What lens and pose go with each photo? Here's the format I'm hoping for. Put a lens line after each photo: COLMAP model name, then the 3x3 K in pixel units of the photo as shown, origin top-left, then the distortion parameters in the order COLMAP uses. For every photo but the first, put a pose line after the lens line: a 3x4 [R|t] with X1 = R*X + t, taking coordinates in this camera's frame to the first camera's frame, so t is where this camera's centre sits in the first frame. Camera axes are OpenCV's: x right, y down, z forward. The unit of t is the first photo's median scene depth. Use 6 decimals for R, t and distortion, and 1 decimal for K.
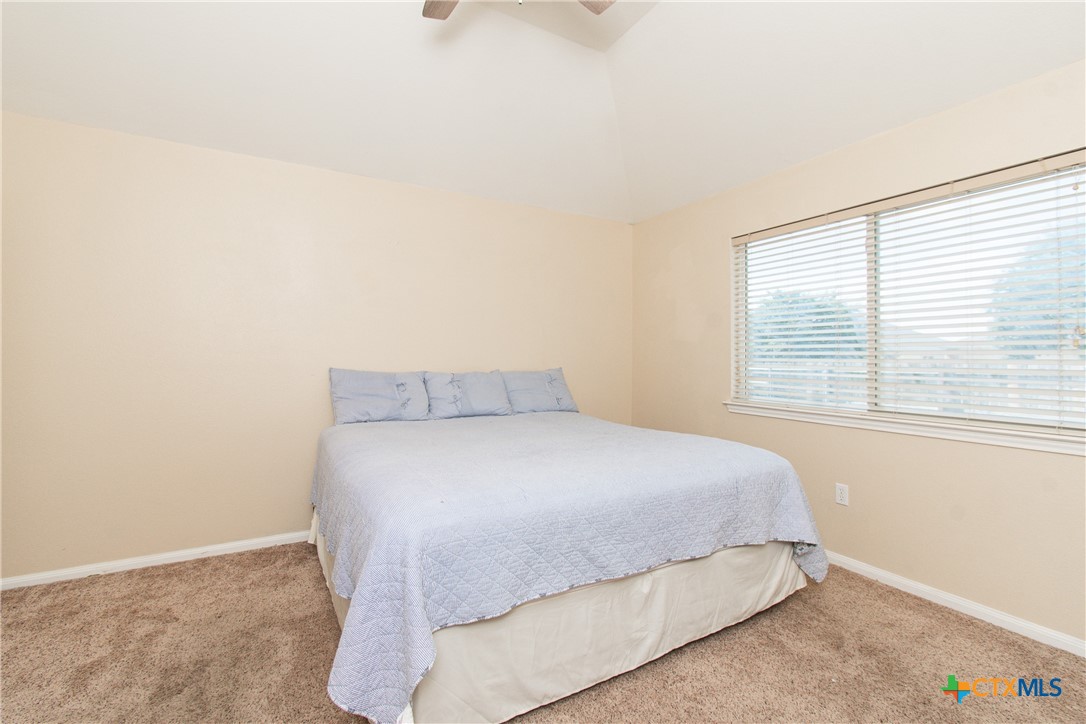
lens RADIAL K [[480.5, 0, 539.7], [0, 480.5, 353.8], [0, 0, 1]] dist [0.000633, 0.000143]
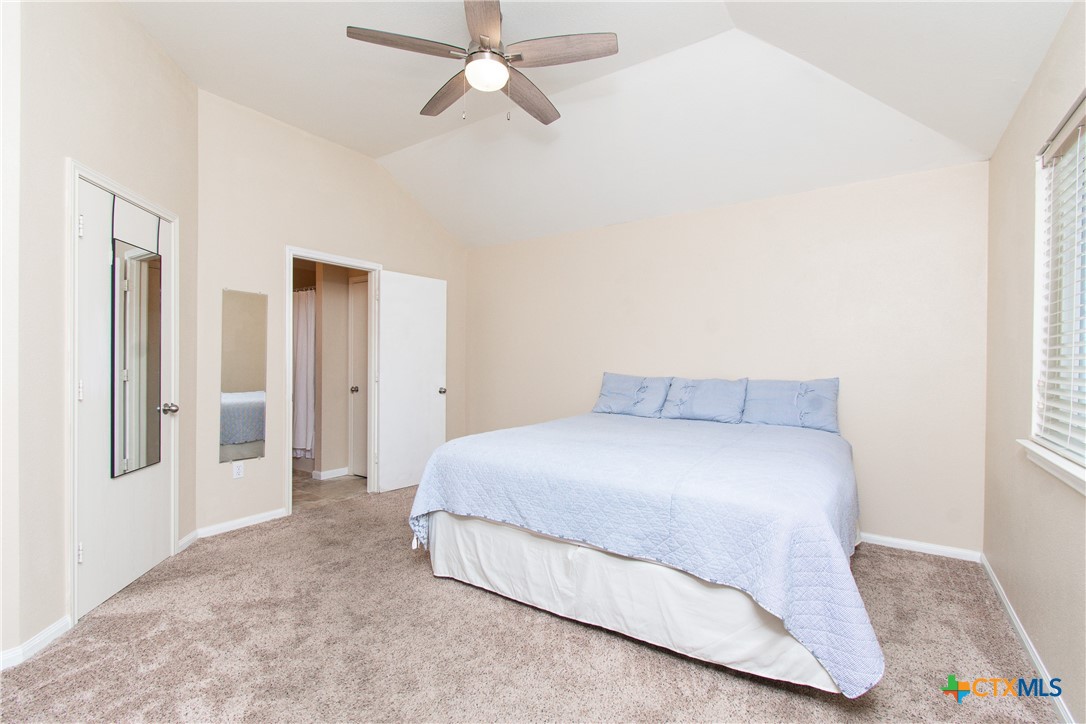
lens RADIAL K [[480.5, 0, 539.7], [0, 480.5, 353.8], [0, 0, 1]] dist [0.000633, 0.000143]
pose [[0.453292, -0.015352, -0.891230, 0.715896], [0.007582, 0.999882, -0.013367, -0.007558], [0.891330, -0.000698, 0.453355, 0.207791]]
